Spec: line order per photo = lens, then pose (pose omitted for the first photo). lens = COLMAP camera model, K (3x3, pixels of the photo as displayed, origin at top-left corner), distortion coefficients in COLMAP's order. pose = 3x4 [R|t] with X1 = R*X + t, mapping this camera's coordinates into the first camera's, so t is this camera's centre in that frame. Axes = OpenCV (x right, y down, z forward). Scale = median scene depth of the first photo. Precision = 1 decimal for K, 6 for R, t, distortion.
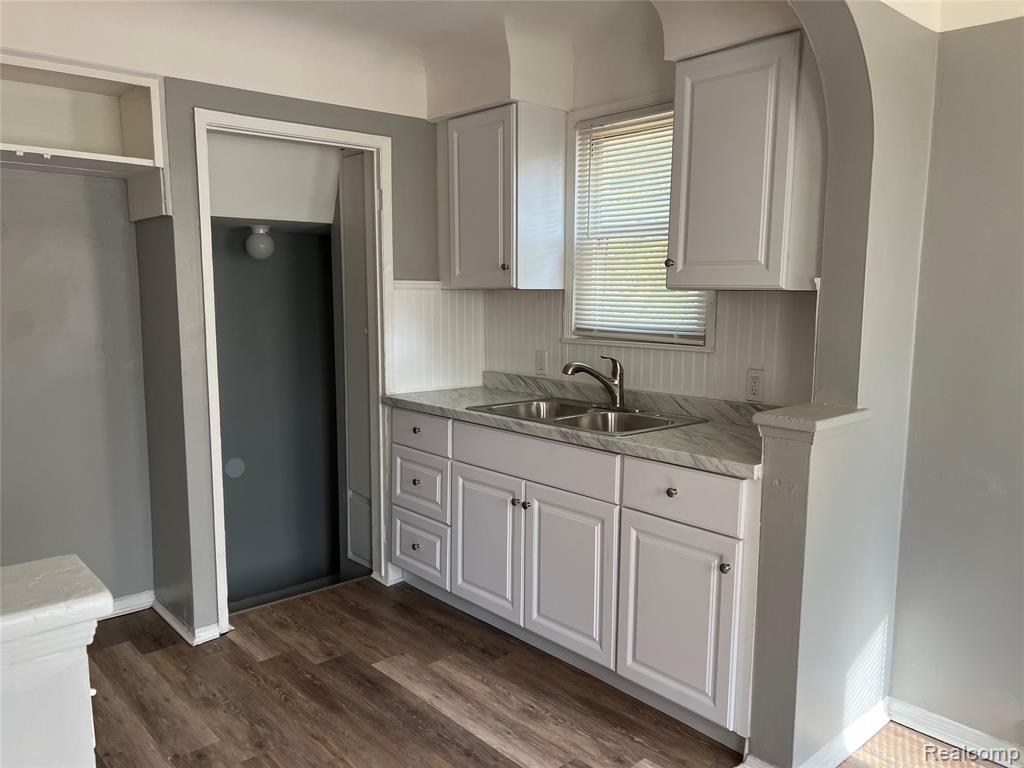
lens RADIAL K [[771.5, 0, 511.4], [0, 771.5, 384.9], [0, 0, 1]] dist [0.036293, -0.039044]
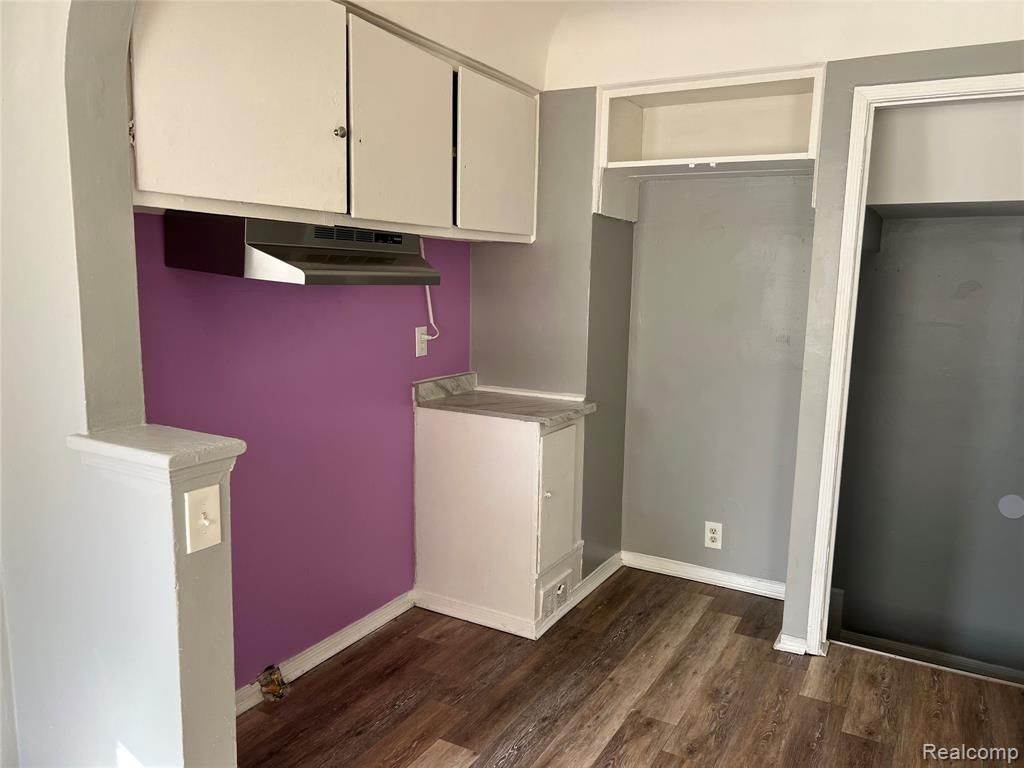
lens RADIAL K [[771.5, 0, 510.5], [0, 771.5, 386.1], [0, 0, 1]] dist [0.036293, -0.039044]
pose [[0.321322, 0.139321, -0.936665, 0.377685], [-0.140867, 0.985146, 0.098207, -0.042020], [0.936434, 0.100389, 0.336175, 0.347954]]
